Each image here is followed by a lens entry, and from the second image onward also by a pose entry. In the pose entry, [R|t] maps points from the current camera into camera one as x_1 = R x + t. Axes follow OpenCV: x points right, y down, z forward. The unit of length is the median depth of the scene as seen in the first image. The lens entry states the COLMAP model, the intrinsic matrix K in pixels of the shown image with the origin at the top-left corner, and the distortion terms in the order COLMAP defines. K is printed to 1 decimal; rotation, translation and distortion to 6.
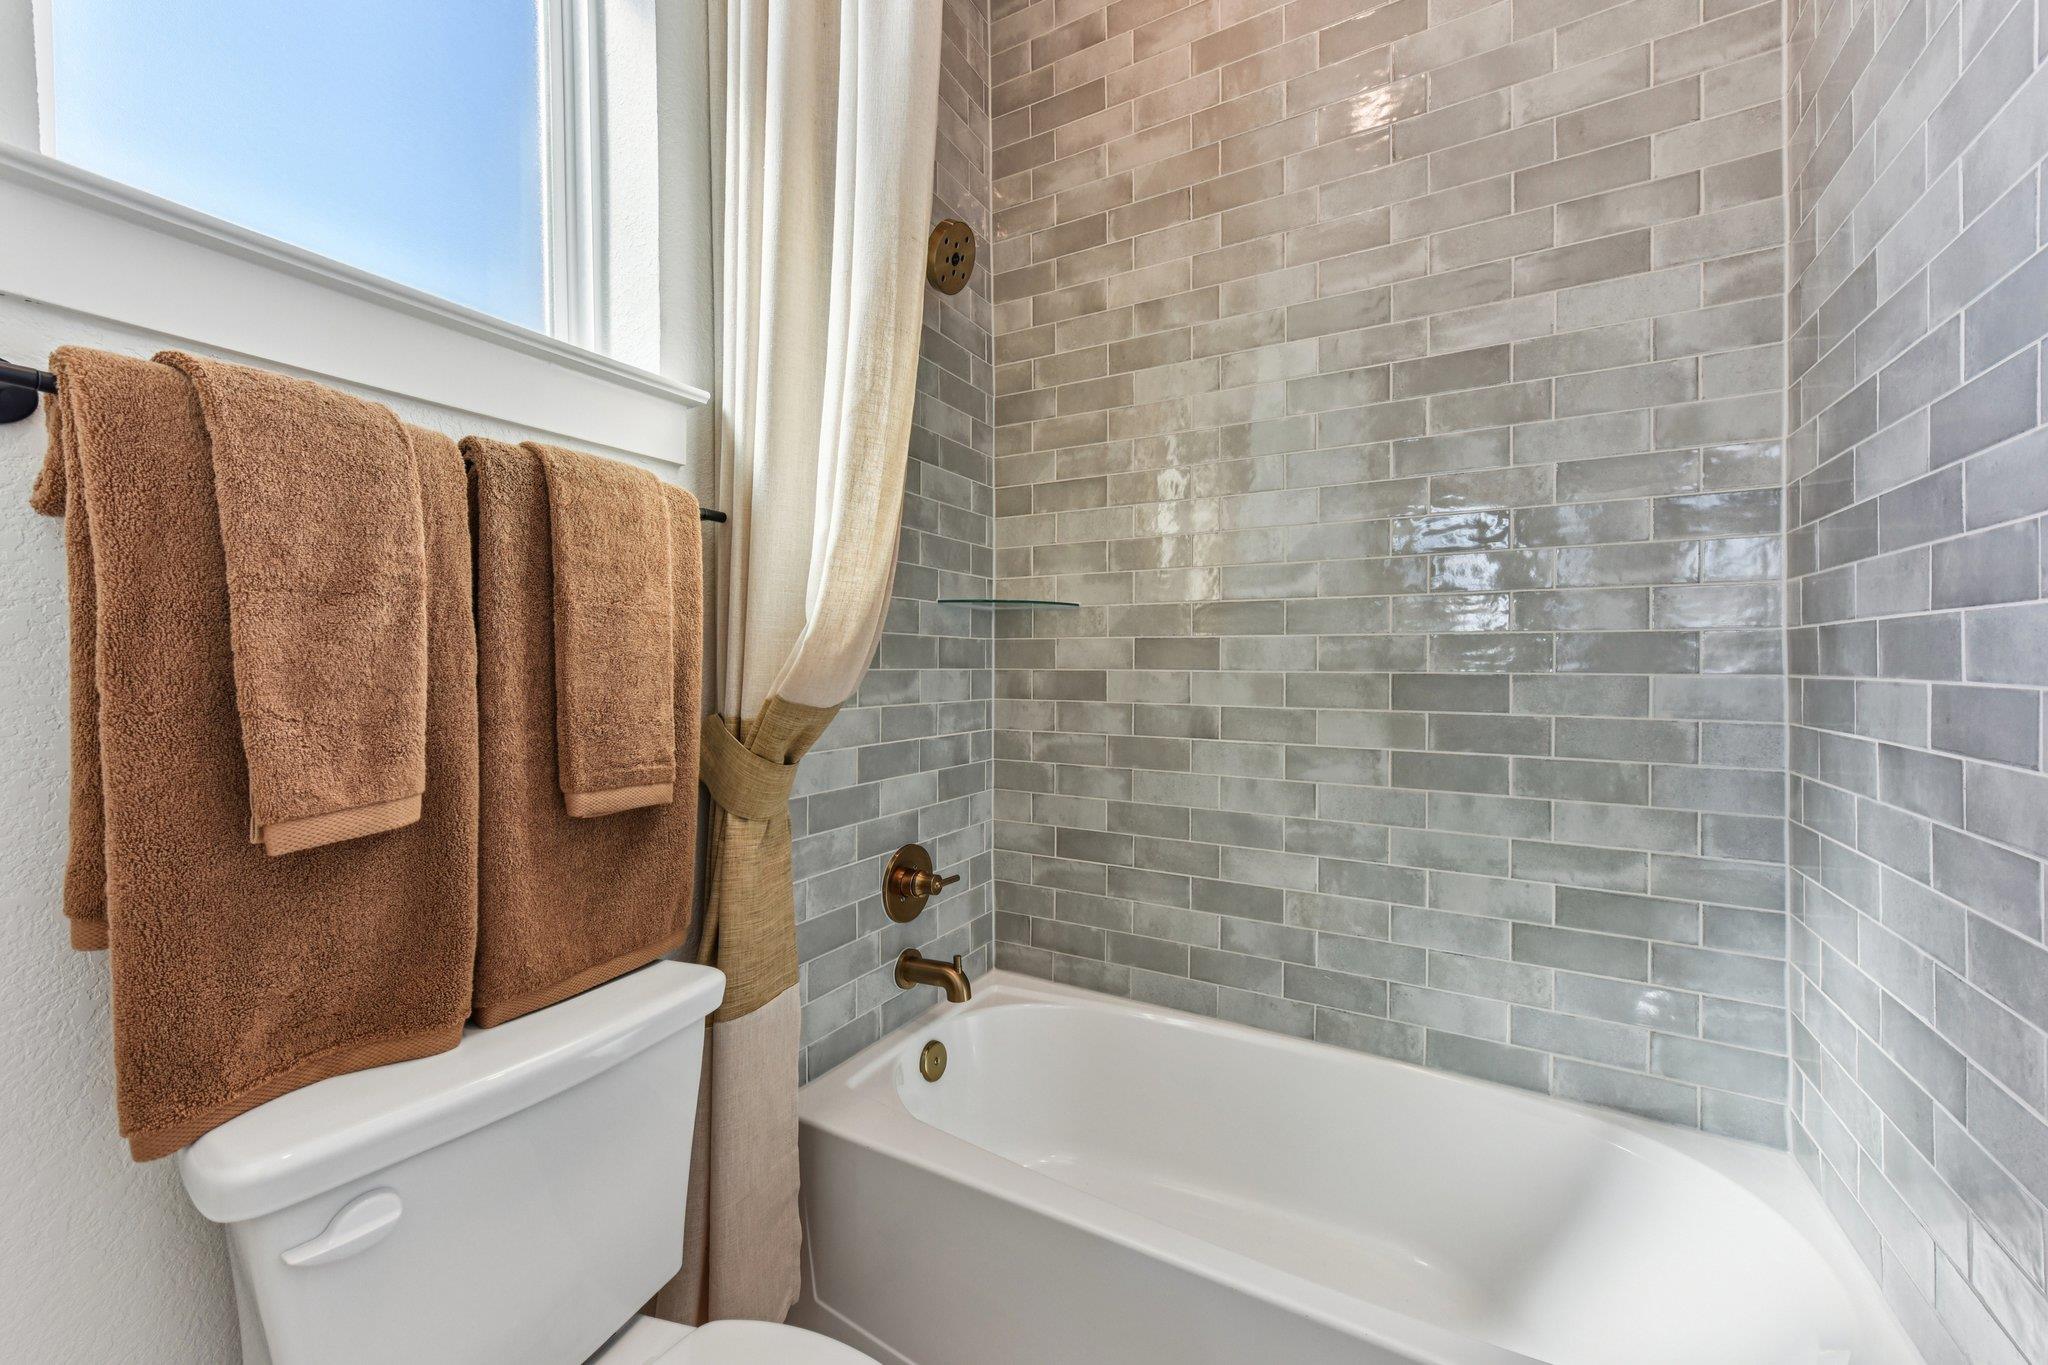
lens RADIAL K [[793.2, 0, 1032.7], [0, 793.2, 666.4], [0, 0, 1]] dist [0.004120, 0.000445]
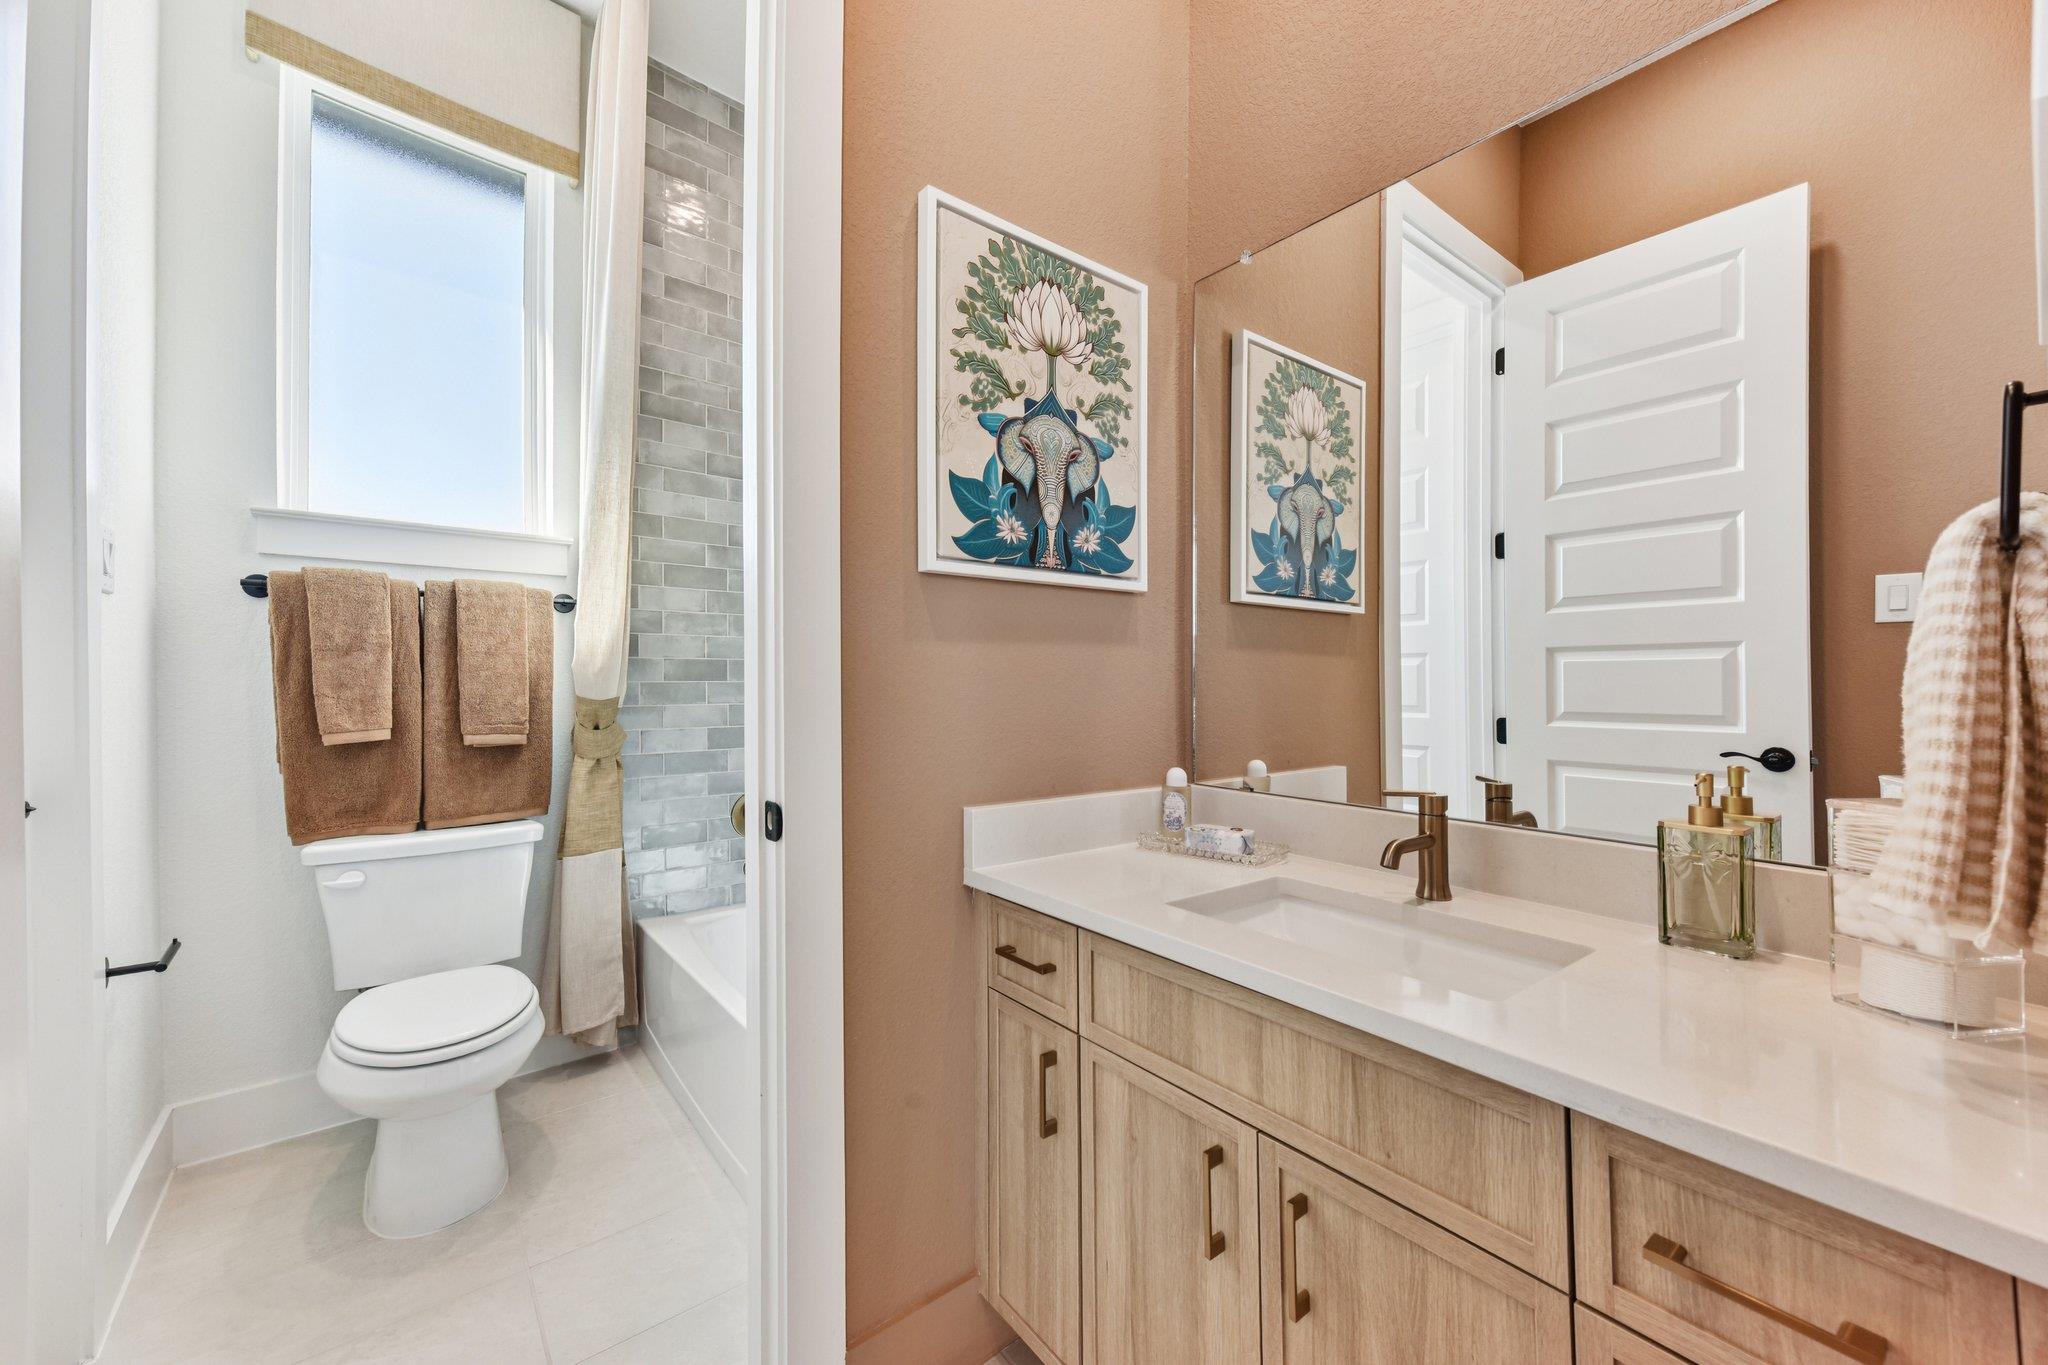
lens RADIAL K [[793.2, 0, 1020.5], [0, 793.2, 679.6], [0, 0, 1]] dist [0.004120, 0.000445]
pose [[0.925429, 0.006759, -0.378861, 1.829093], [-0.005103, 0.999973, 0.005375, -0.017746], [0.378887, -0.003040, 0.925438, -0.518408]]
